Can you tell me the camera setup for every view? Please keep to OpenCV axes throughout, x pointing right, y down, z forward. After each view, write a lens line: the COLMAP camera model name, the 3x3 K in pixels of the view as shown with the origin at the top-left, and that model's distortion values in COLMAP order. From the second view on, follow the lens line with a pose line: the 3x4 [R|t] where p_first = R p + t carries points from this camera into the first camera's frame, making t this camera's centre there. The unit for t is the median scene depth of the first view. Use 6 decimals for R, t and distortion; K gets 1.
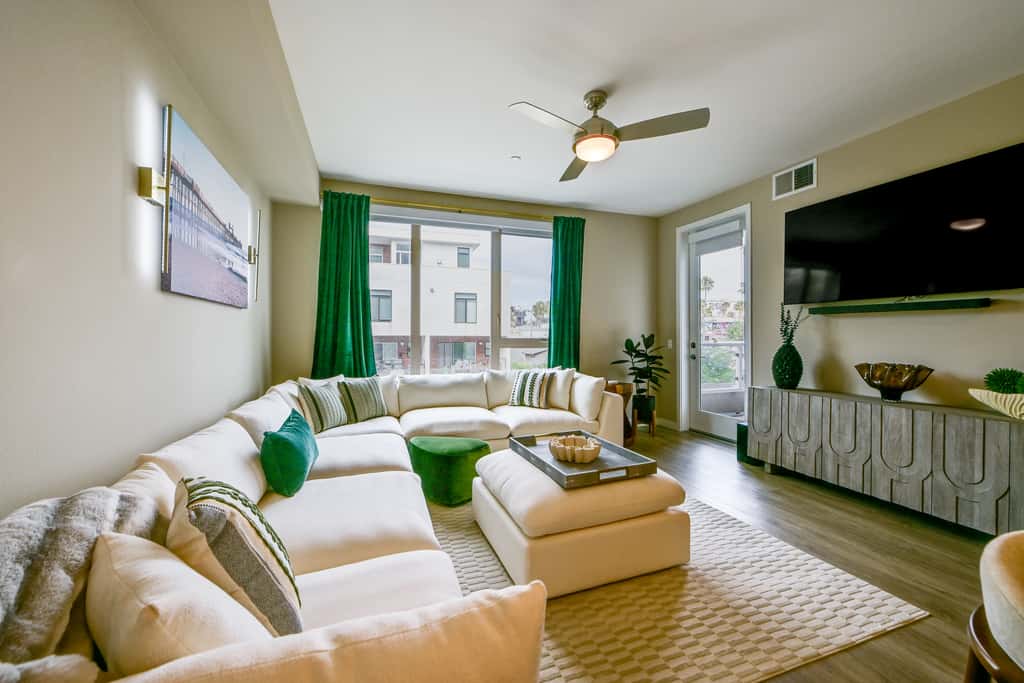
lens RADIAL K [[410.7, 0, 512.3], [0, 410.7, 333.5], [0, 0, 1]] dist [-0.001801, 0.000368]
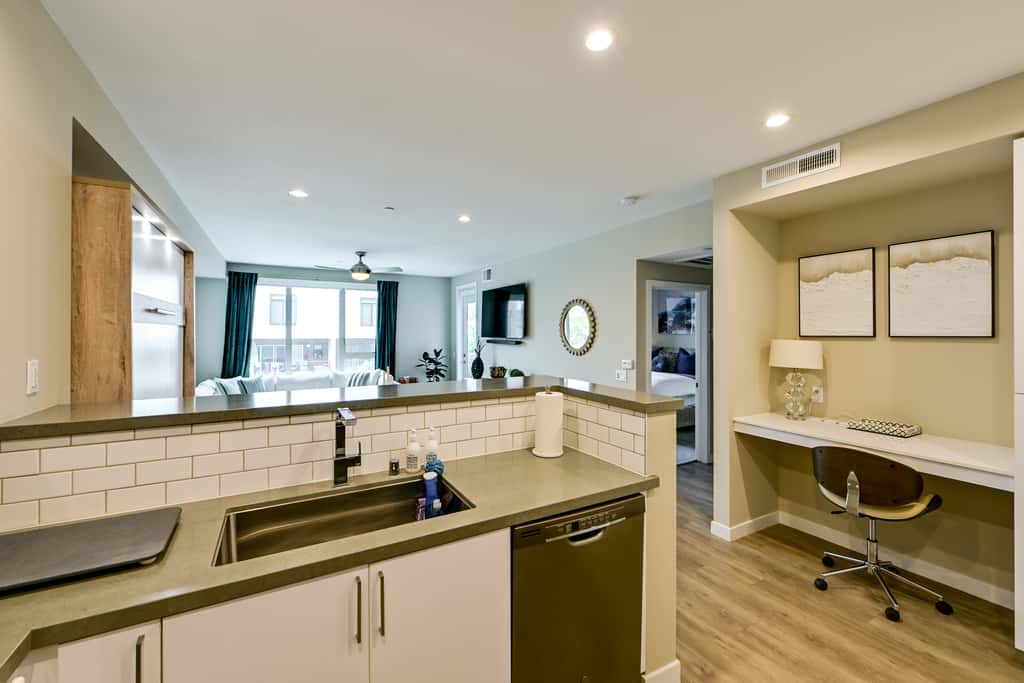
lens RADIAL K [[410.7, 0, 514.8], [0, 410.7, 333.5], [0, 0, 1]] dist [-0.001801, 0.000368]
pose [[0.982702, -0.001411, 0.185187, 0.449648], [0.000359, 0.999984, 0.005712, -0.099327], [-0.185192, -0.005546, 0.982687, -1.022445]]
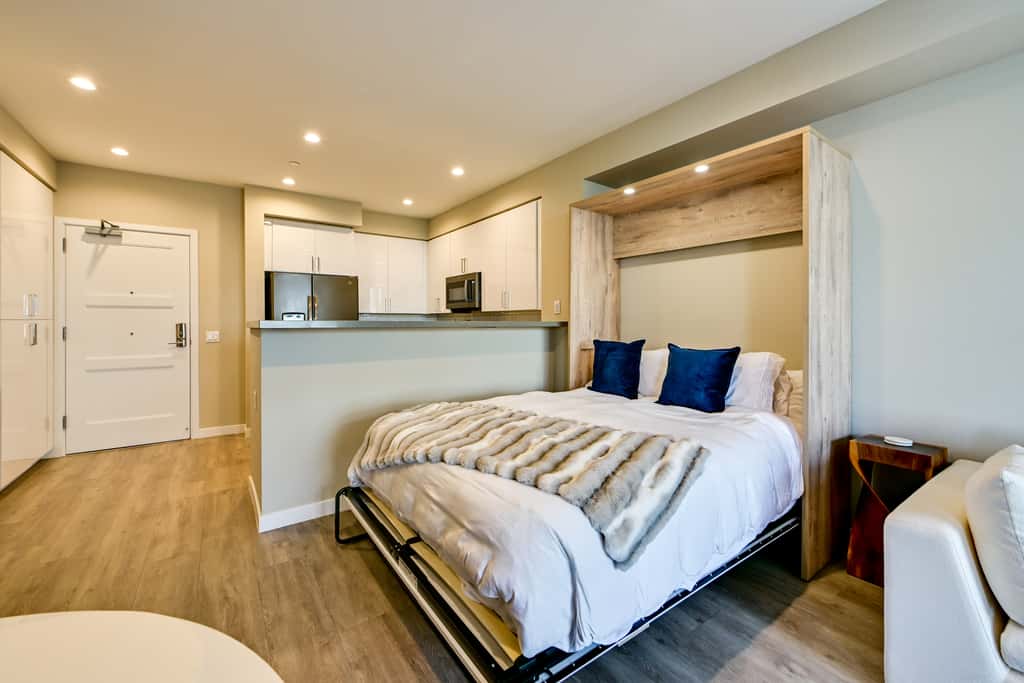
lens RADIAL K [[417.6, 0, 508.4], [0, 417.6, 320.7], [0, 0, 1]] dist [0.001645, 0.000439]
pose [[-0.959999, -0.005575, -0.279947, 0.460461], [-0.002280, 0.999924, -0.012097, -0.015639], [0.279993, -0.010975, -0.959939, 0.370634]]
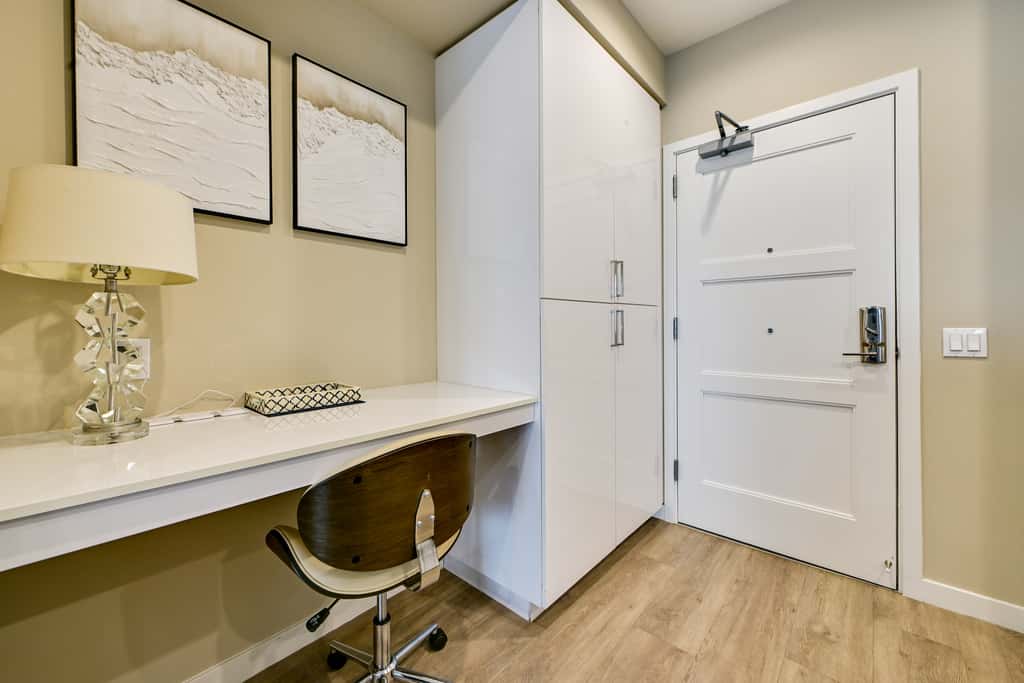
lens RADIAL K [[410.7, 0, 502.1], [0, 410.7, 329.9], [0, 0, 1]] dist [-0.001801, 0.000368]
pose [[-0.479492, -0.008853, 0.877502, 0.805185], [-0.004248, 0.999961, 0.007767, 0.004403], [-0.877536, -0.000003, -0.479511, -0.410879]]
